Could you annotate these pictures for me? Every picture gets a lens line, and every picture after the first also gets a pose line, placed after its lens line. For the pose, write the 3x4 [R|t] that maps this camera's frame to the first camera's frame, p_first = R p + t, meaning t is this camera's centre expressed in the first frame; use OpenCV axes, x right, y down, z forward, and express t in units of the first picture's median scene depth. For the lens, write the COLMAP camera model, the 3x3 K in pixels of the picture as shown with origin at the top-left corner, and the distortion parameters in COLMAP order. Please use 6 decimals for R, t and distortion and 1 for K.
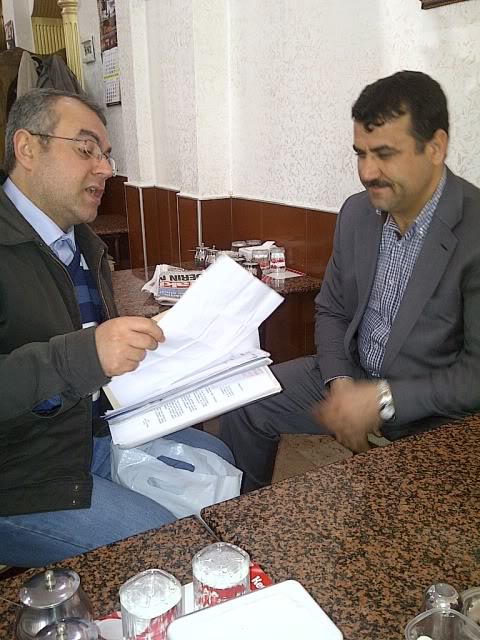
lens RADIAL K [[635.7, 0, 245.6], [0, 635.7, 317.3], [0, 0, 1]] dist [0.034489, 0.000000]
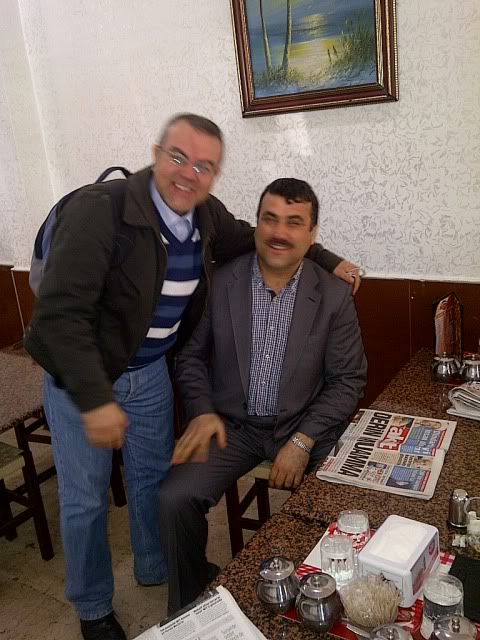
lens RADIAL K [[635.7, 0, 239.1], [0, 635.7, 318.4], [0, 0, 1]] dist [0.034489, 0.000000]
pose [[0.885818, -0.203313, 0.417122, -0.280969], [0.208550, 0.977437, 0.033534, -0.084213], [-0.414528, 0.057286, 0.908232, -0.145439]]
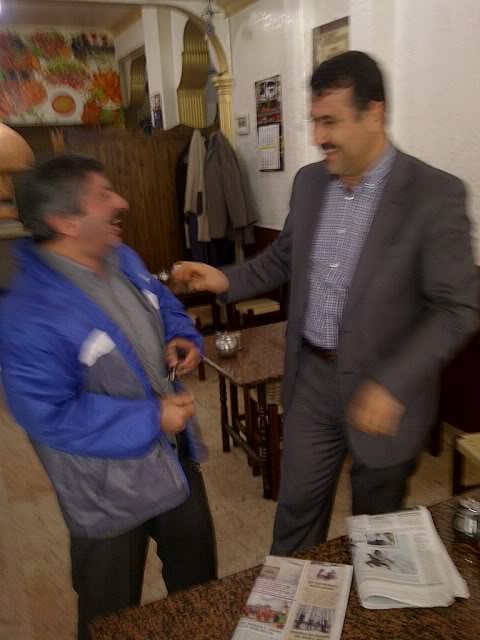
lens RADIAL K [[635.7, 0, 253.3], [0, 635.7, 323.0], [0, 0, 1]] dist [0.034489, 0.000000]
pose [[0.997092, -0.015530, -0.074603, -0.245296], [0.014049, 0.999694, -0.020340, -0.035898], [0.074896, 0.019233, 0.997006, -0.312339]]
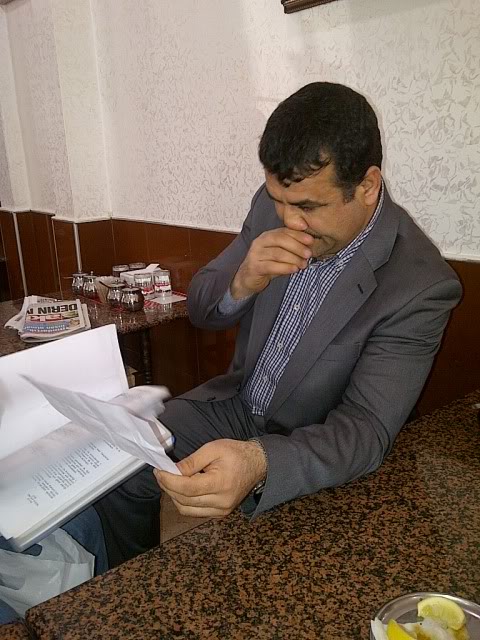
lens RADIAL K [[635.7, 0, 243.3], [0, 635.7, 314.6], [0, 0, 1]] dist [0.034489, 0.000000]
pose [[0.989844, -0.063086, 0.127396, 0.048520], [0.067180, 0.997345, -0.028092, -0.010738], [-0.125285, 0.036365, 0.991454, 0.064012]]
